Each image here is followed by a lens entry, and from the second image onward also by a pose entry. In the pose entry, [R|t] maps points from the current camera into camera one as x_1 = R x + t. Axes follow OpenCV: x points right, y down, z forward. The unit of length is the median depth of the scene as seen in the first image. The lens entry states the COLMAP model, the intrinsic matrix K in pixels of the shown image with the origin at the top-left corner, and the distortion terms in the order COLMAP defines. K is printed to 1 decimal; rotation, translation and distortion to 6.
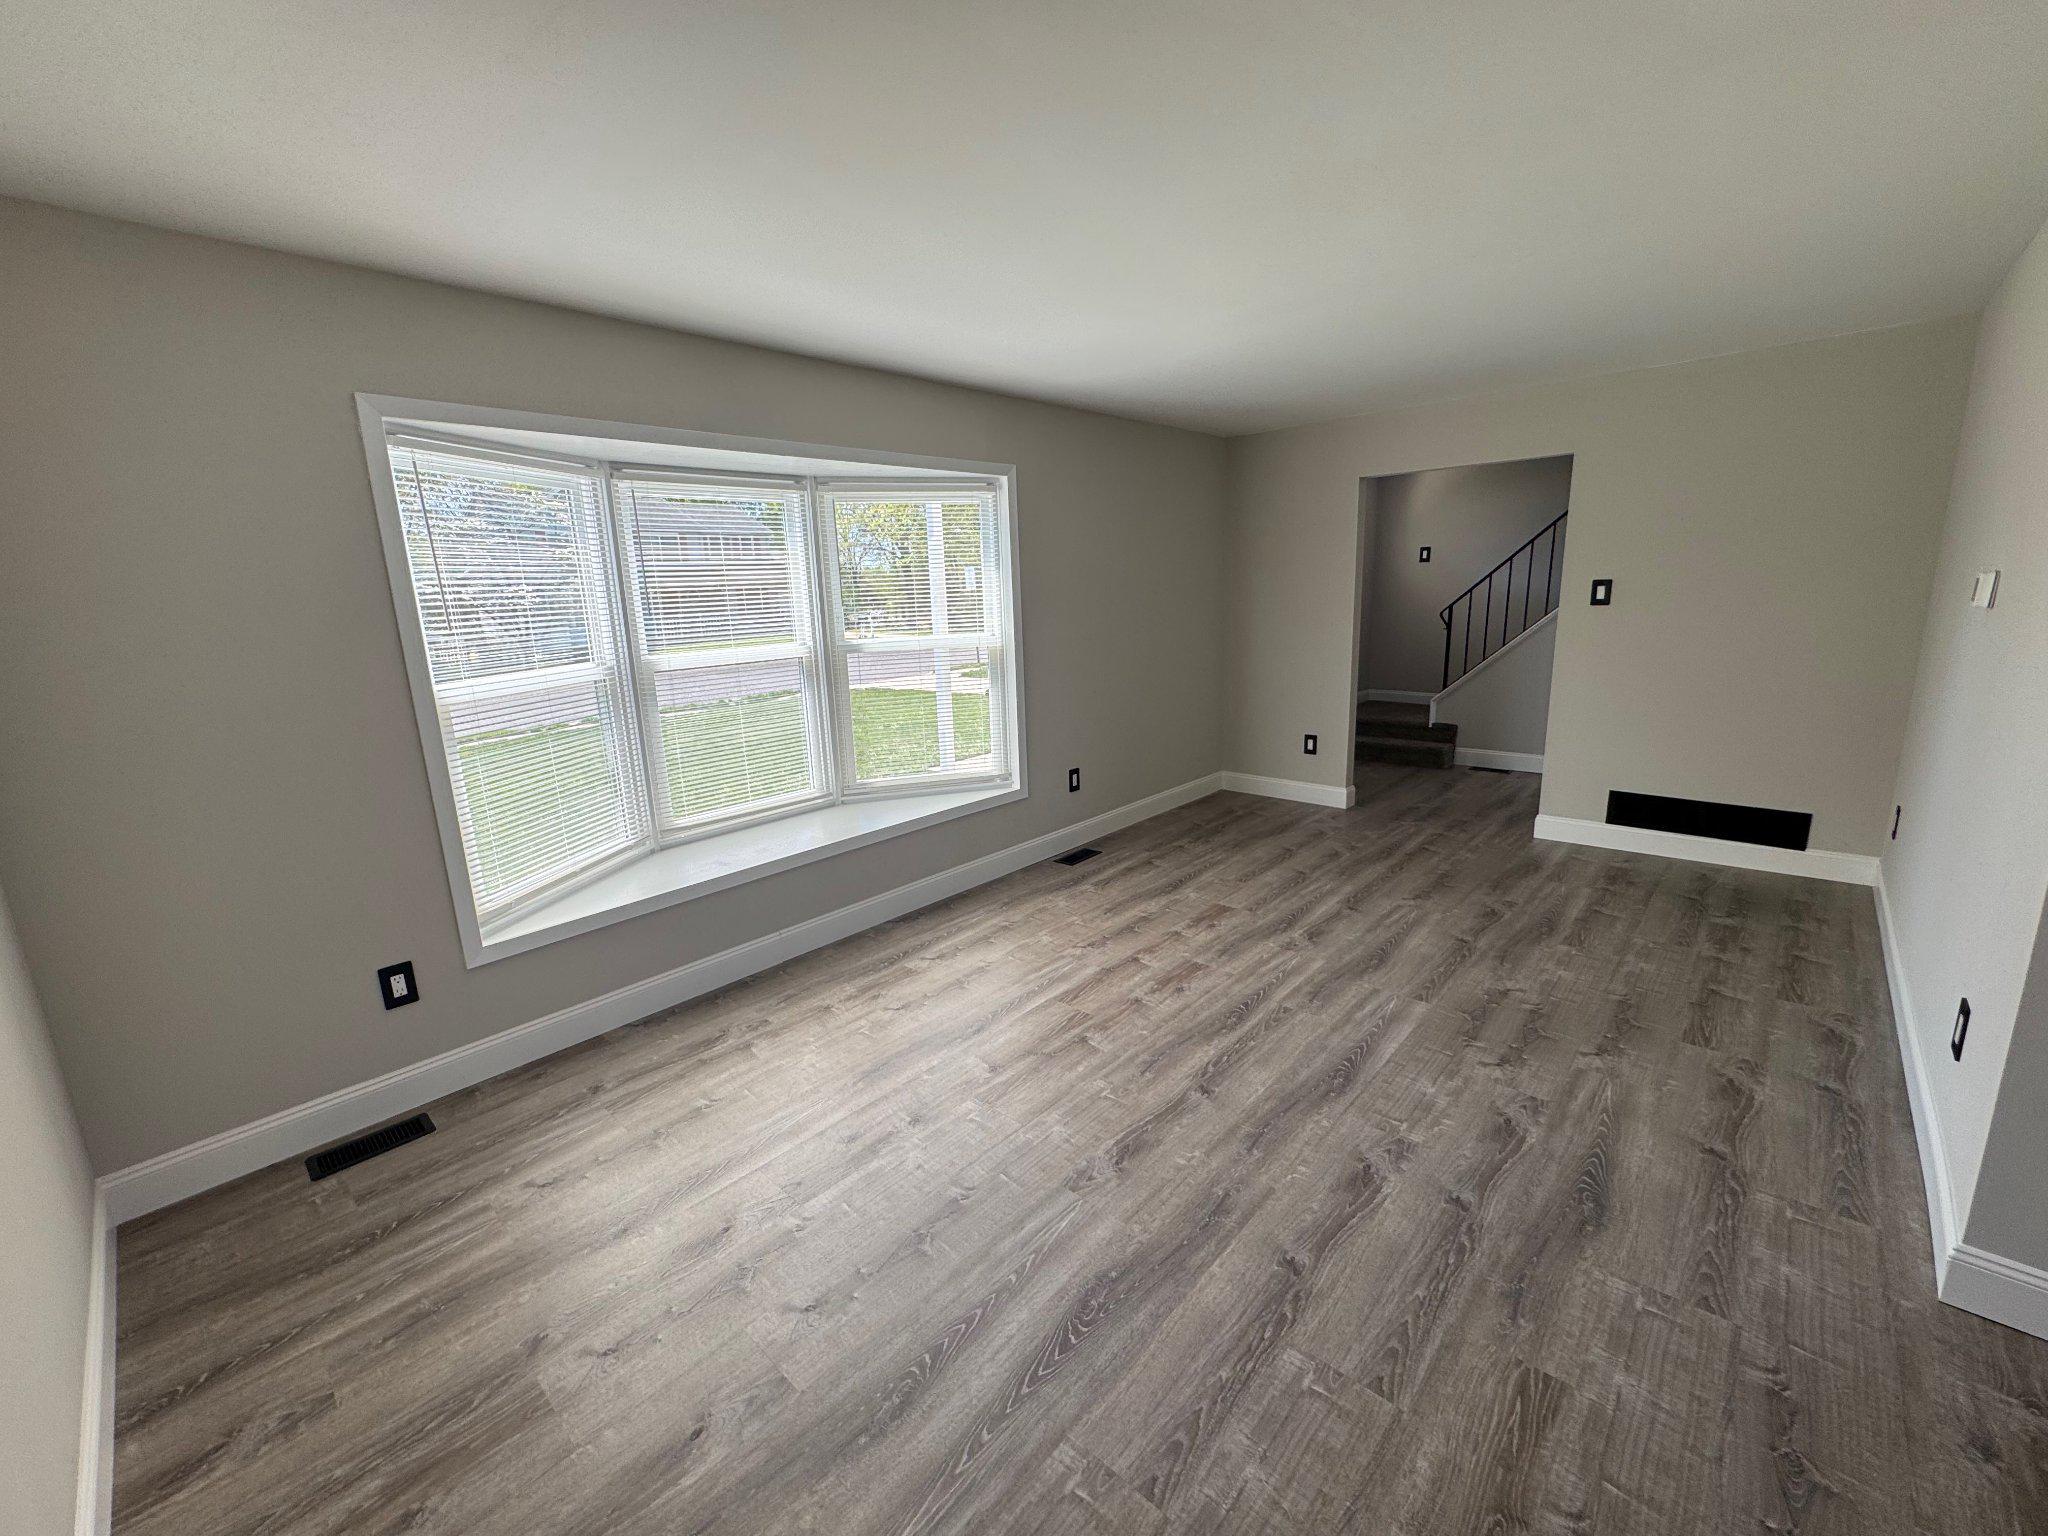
lens RADIAL K [[825.3, 0, 1024.0], [0, 825.3, 768.0], [0, 0, 1]] dist [-0.001694, 0.001064]
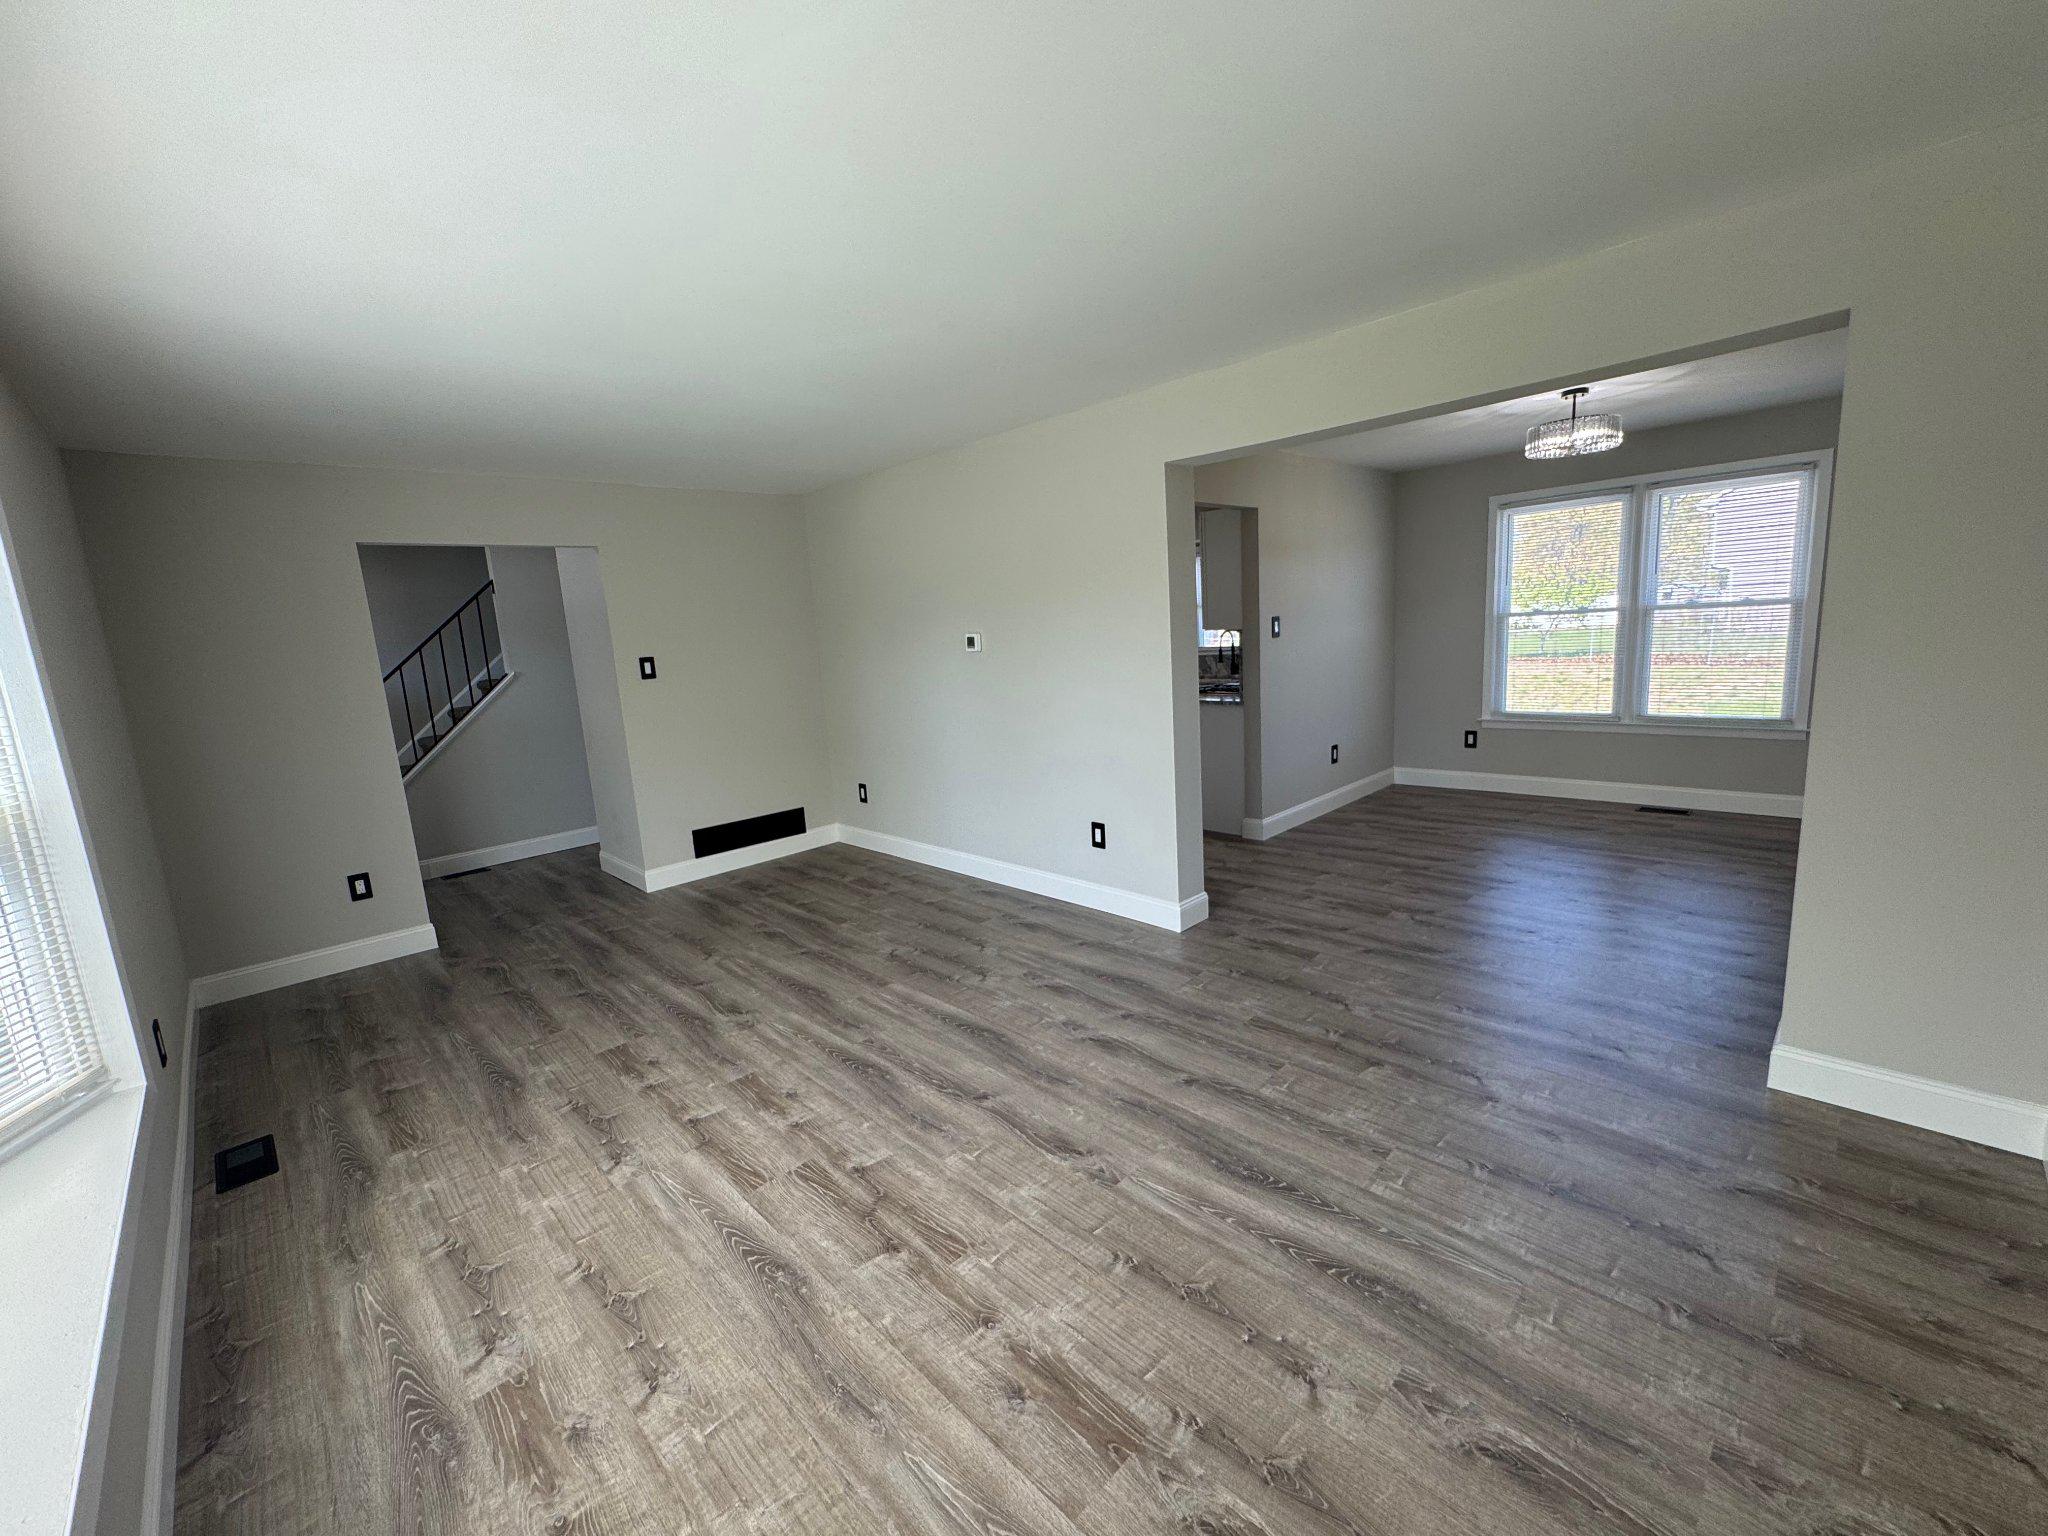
lens RADIAL K [[825.3, 0, 1024.0], [0, 825.3, 768.0], [0, 0, 1]] dist [-0.001694, 0.001064]
pose [[0.059337, -0.137007, 0.988791, -0.578410], [0.273724, 0.954803, 0.115871, -0.090392], [-0.959976, 0.263780, 0.094157, 0.558288]]
